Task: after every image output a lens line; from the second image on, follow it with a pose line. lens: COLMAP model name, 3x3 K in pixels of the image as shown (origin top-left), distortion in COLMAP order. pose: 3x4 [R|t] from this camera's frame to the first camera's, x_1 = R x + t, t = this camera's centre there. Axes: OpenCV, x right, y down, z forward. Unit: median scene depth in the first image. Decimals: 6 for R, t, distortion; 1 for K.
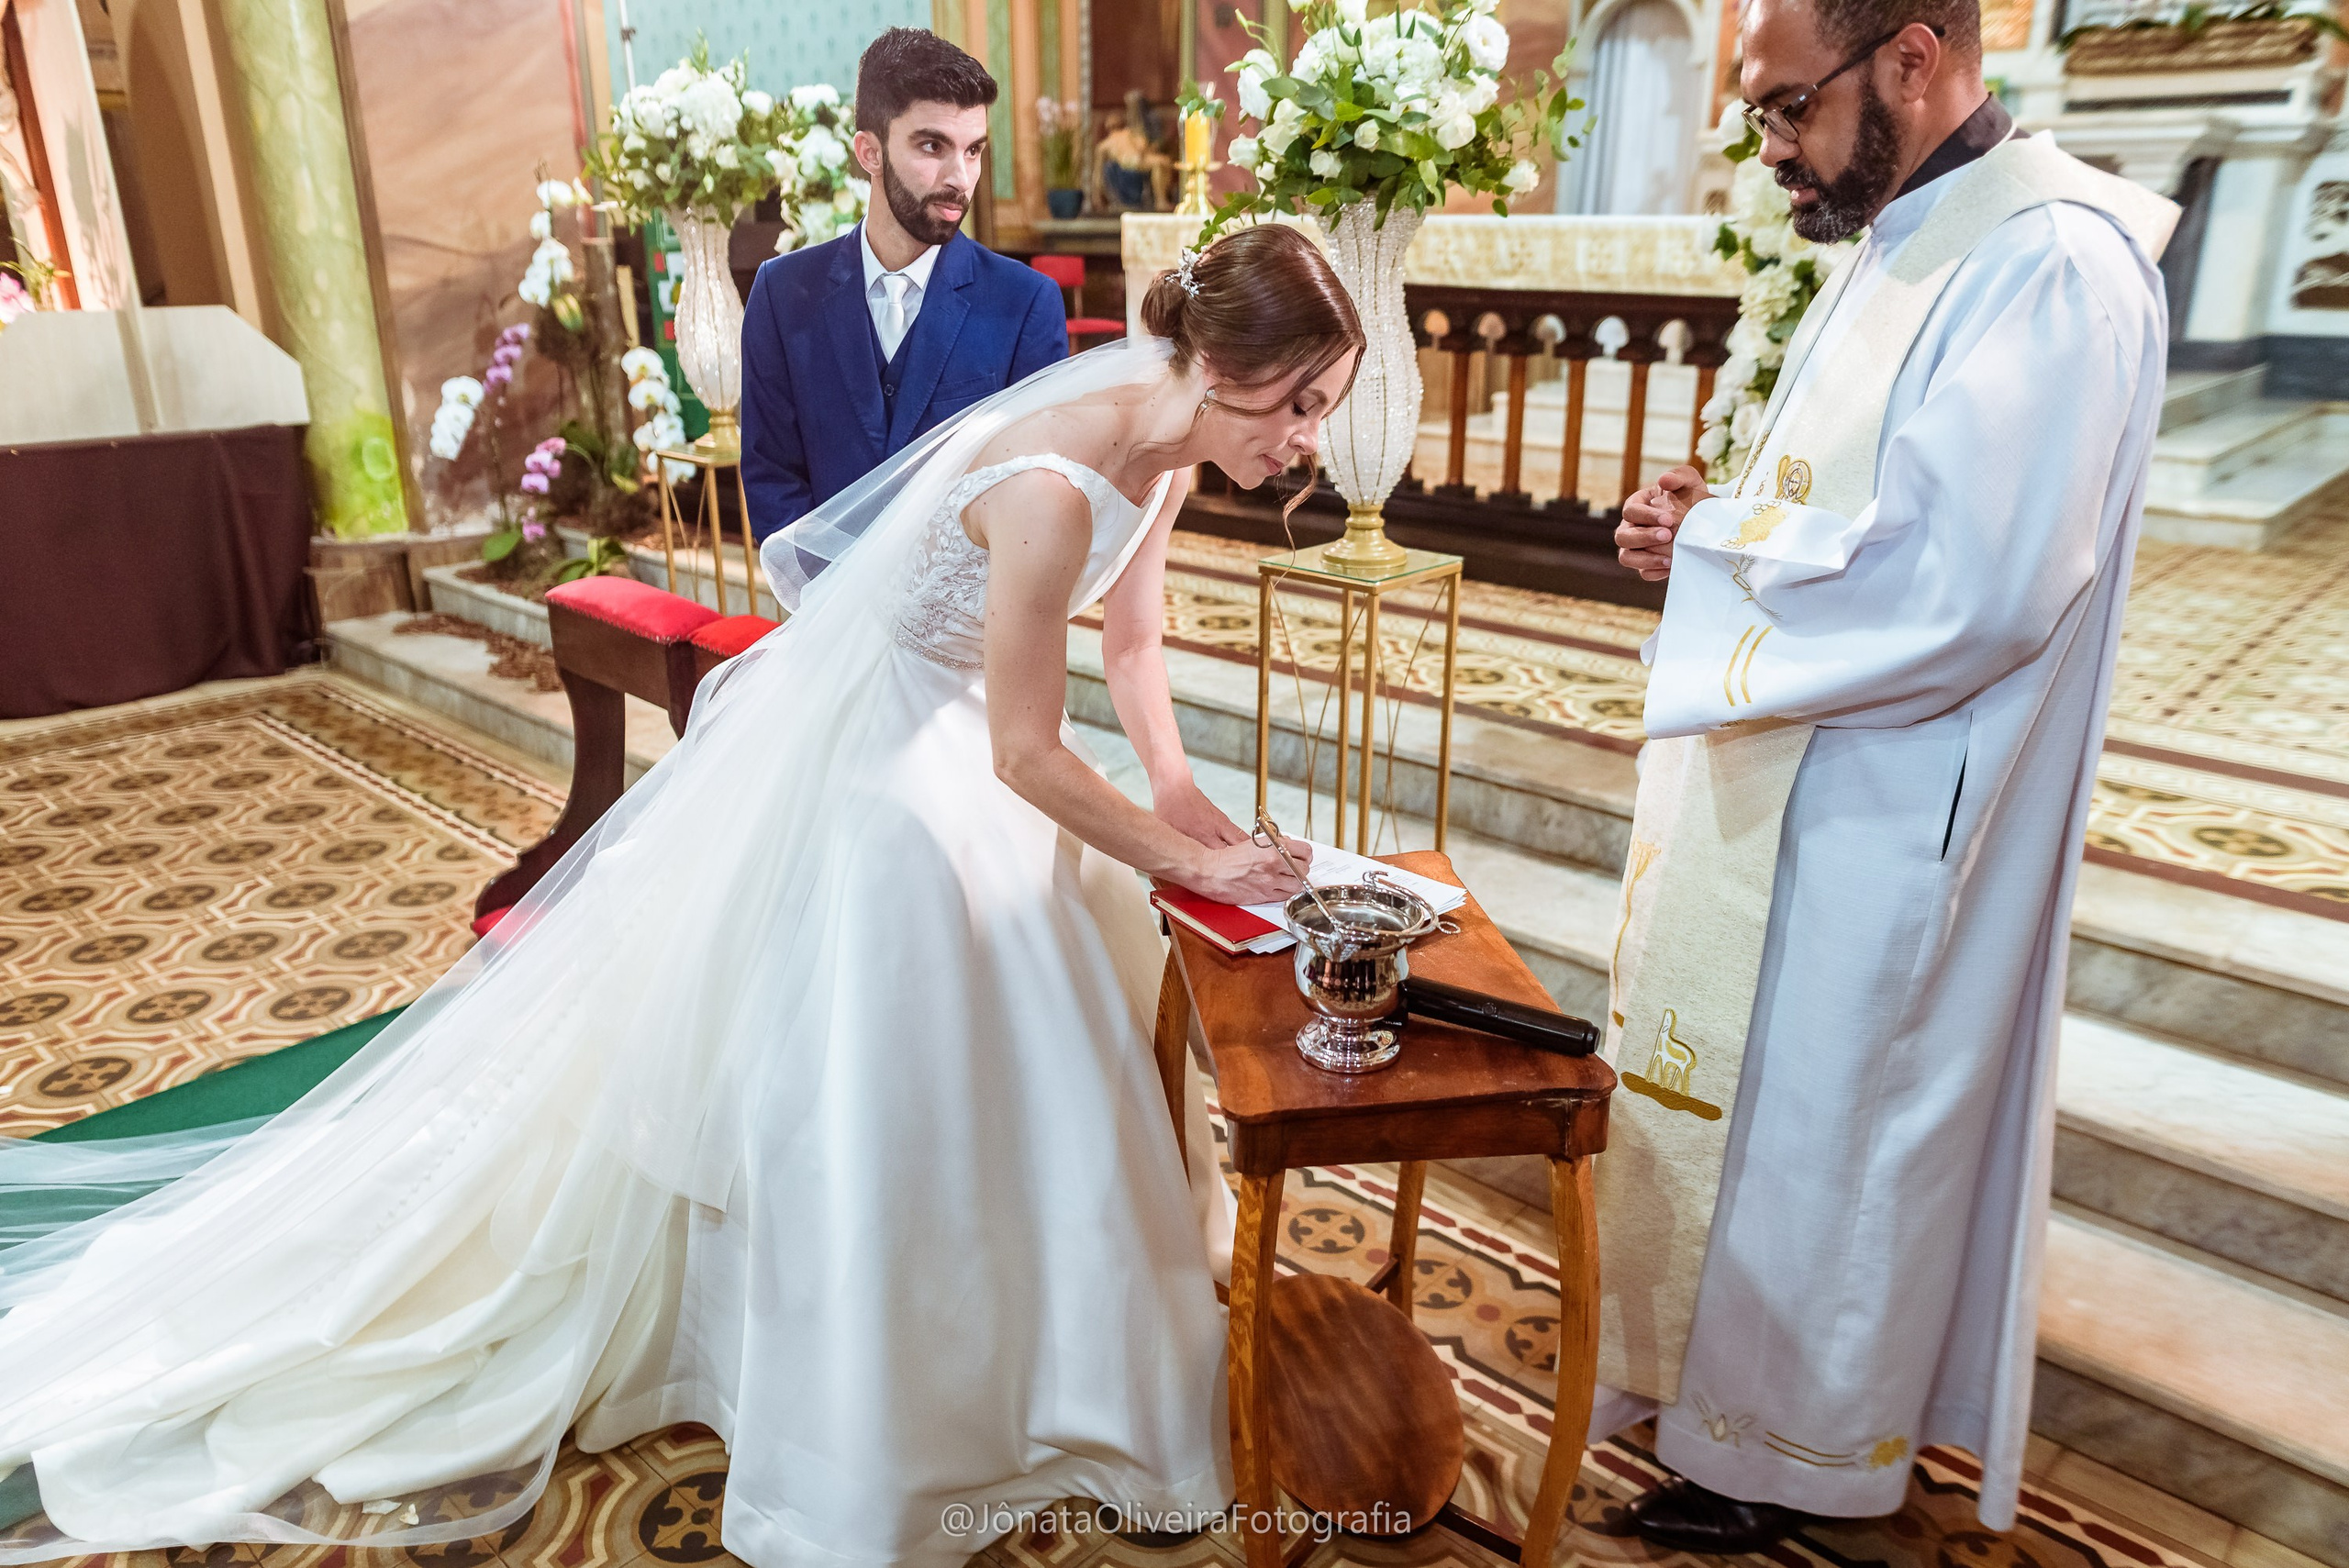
lens RADIAL K [[1604.7, 0, 1169.3], [0, 1604.7, 784.6], [0, 0, 1]] dist [0.000285, 0.006141]
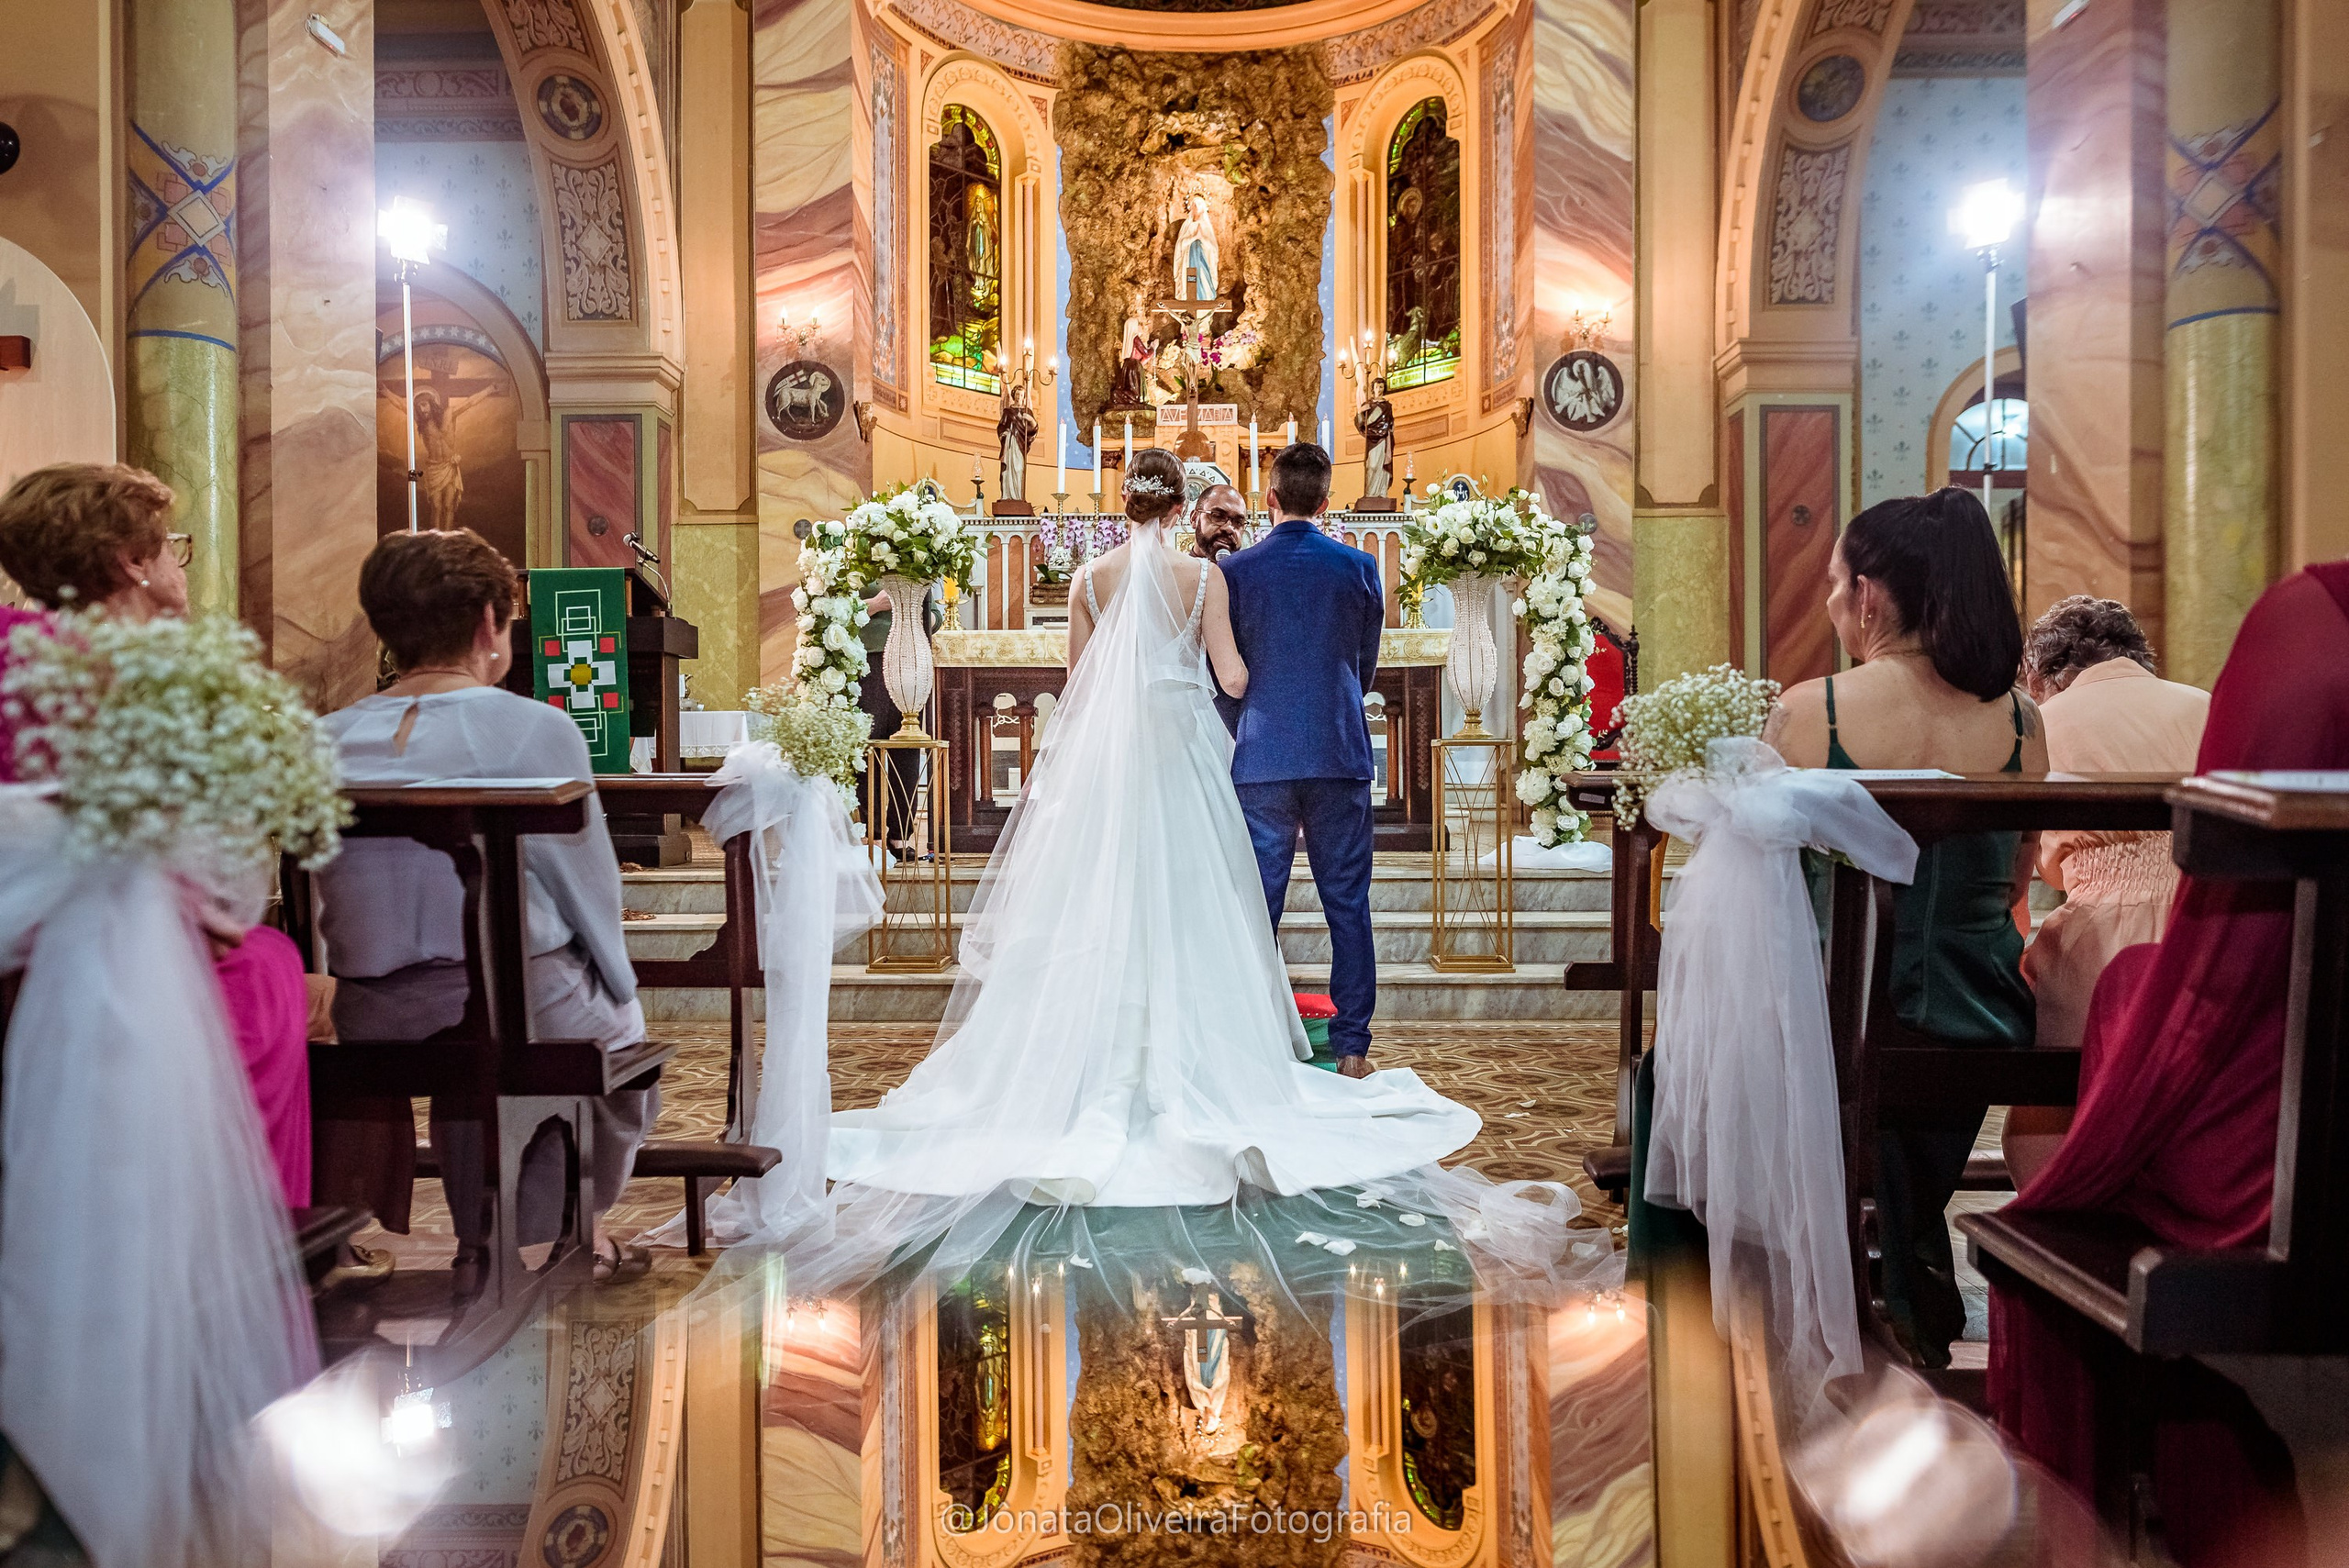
lens RADIAL K [[1604.7, 0, 1169.3], [0, 1604.7, 784.6], [0, 0, 1]] dist [0.000285, 0.006141]
pose [[0.744185, -0.005867, 0.667948, -0.790422], [0.224647, 0.943913, -0.241996, 0.167085], [-0.629065, 0.330142, 0.703763, -0.097693]]
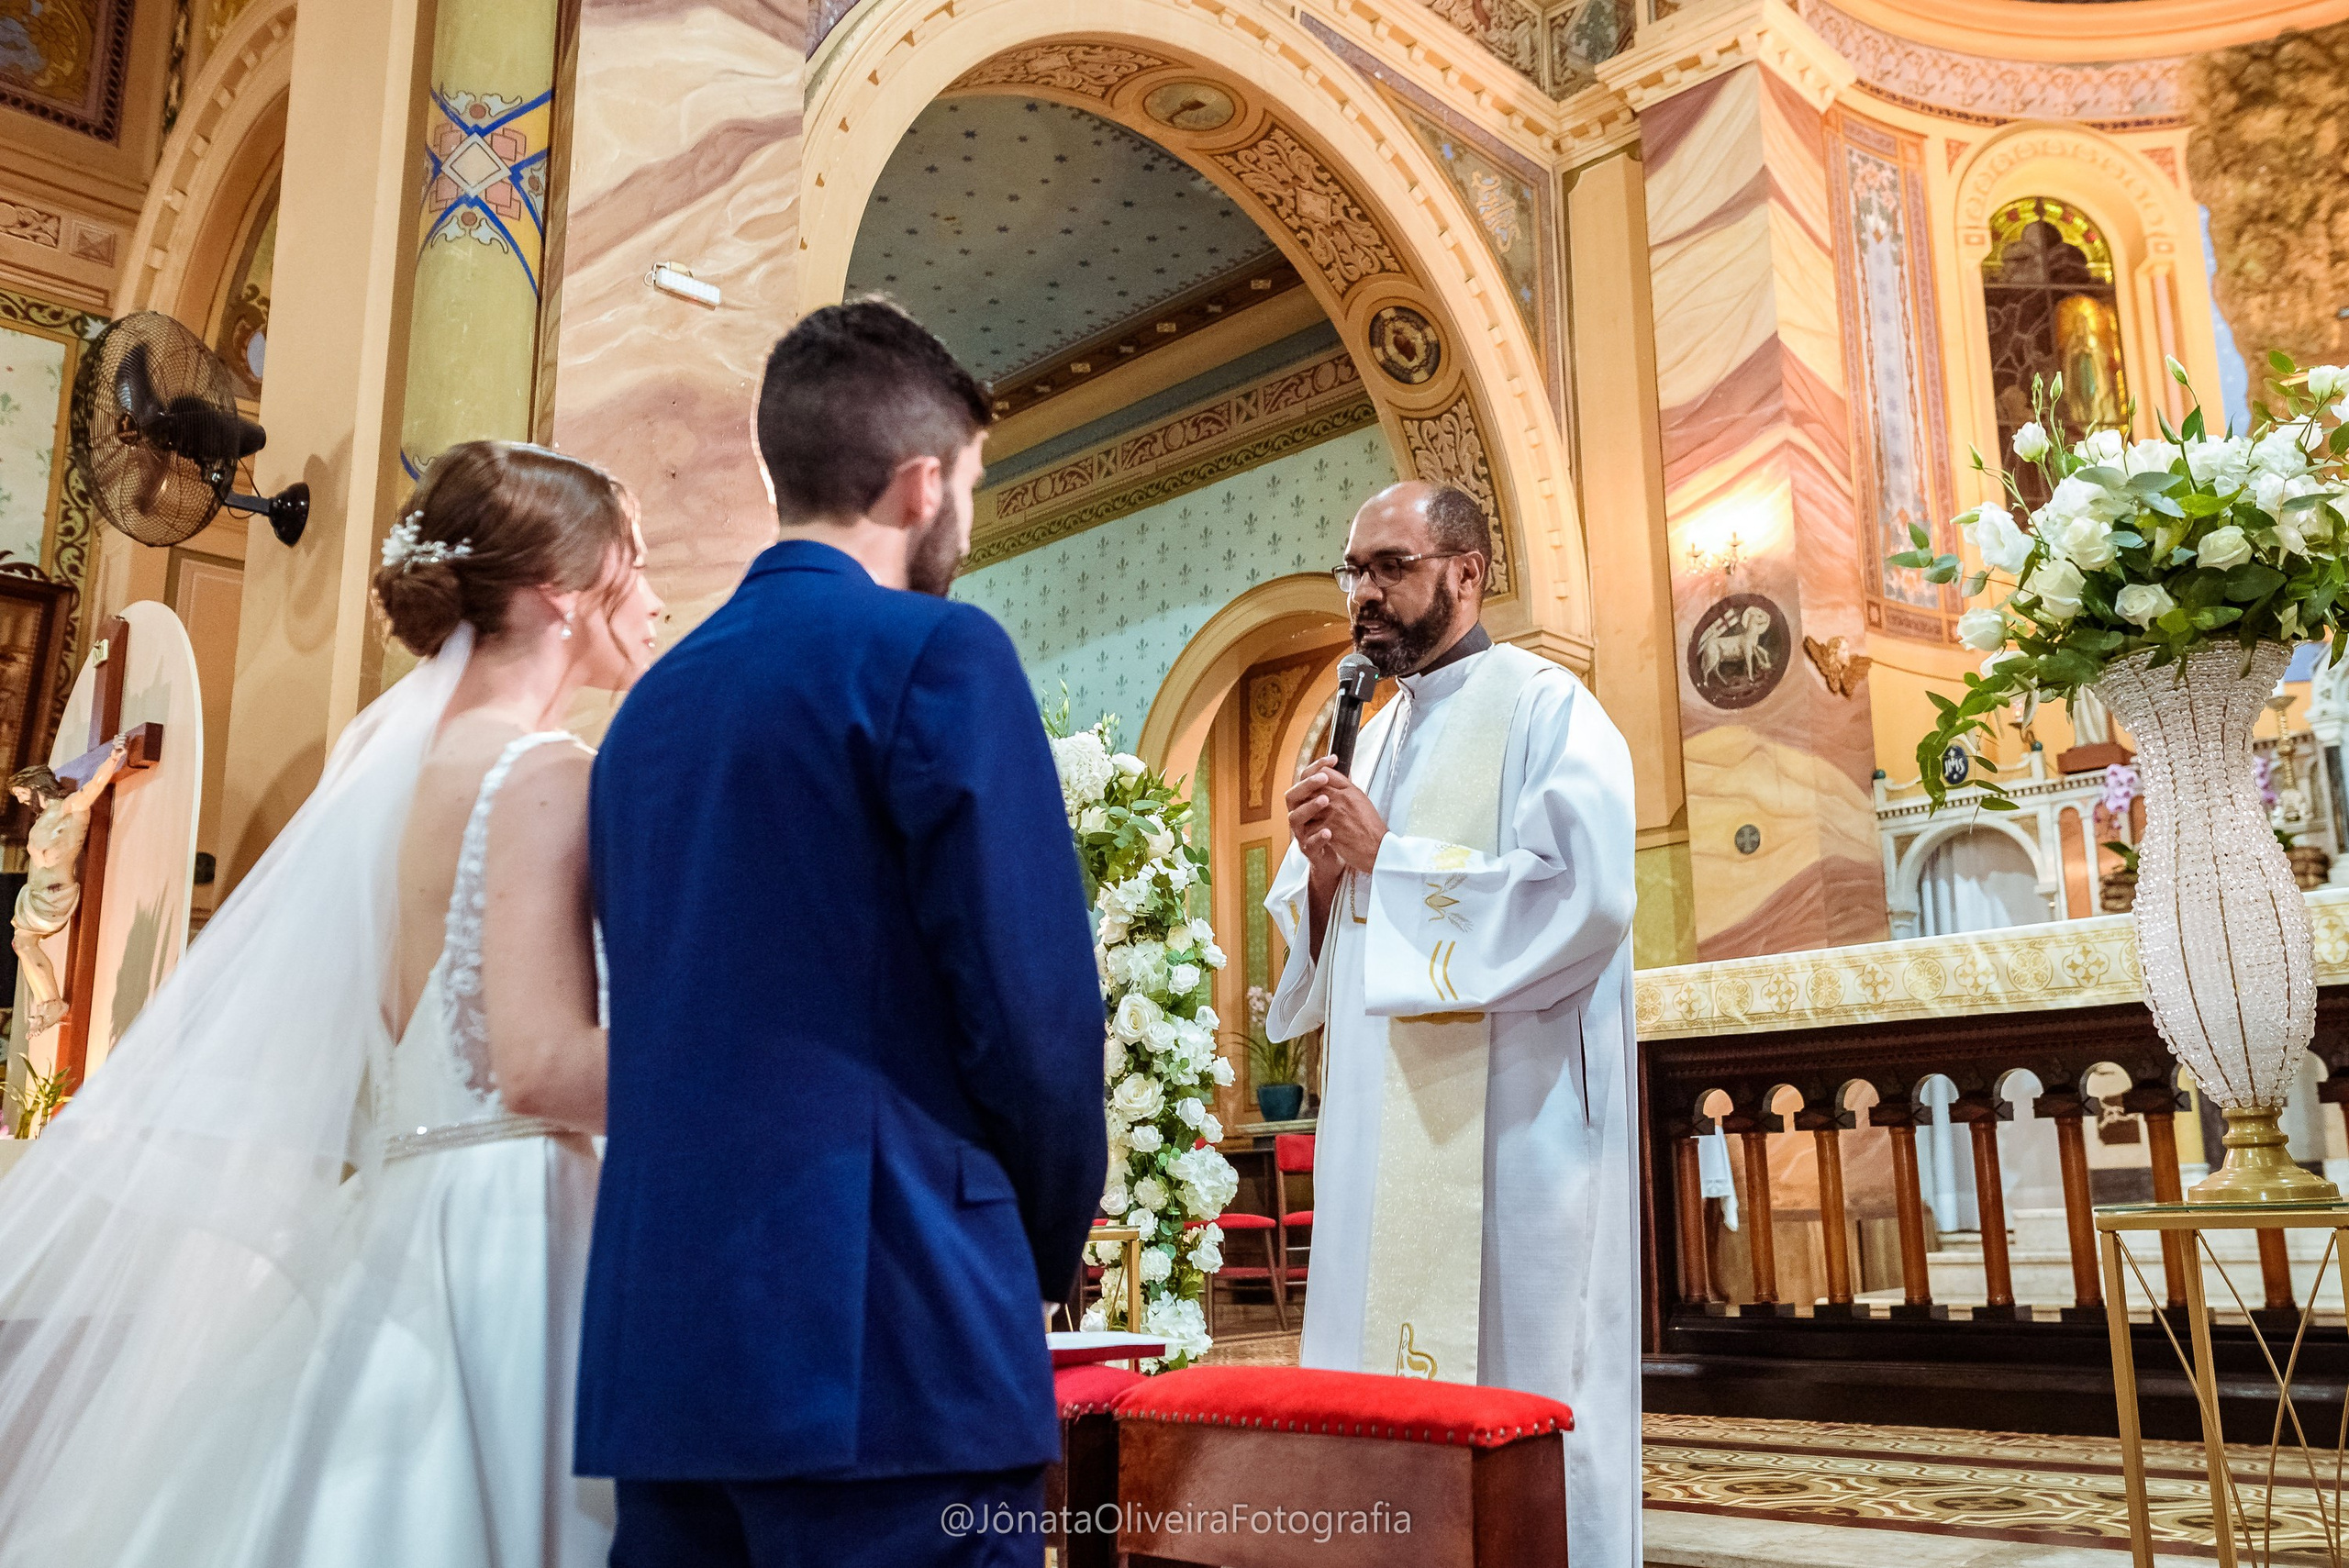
lens RADIAL K [[1908.1, 0, 1394.6], [0, 1908.1, 785.8], [0, 0, 1]] dist [0.004130, 0.001036]
pose [[0.998362, -0.019575, 0.053762, -0.124744], [0.044881, 0.850722, -0.523696, 0.045955], [-0.035485, 0.525251, 0.850207, 0.157856]]
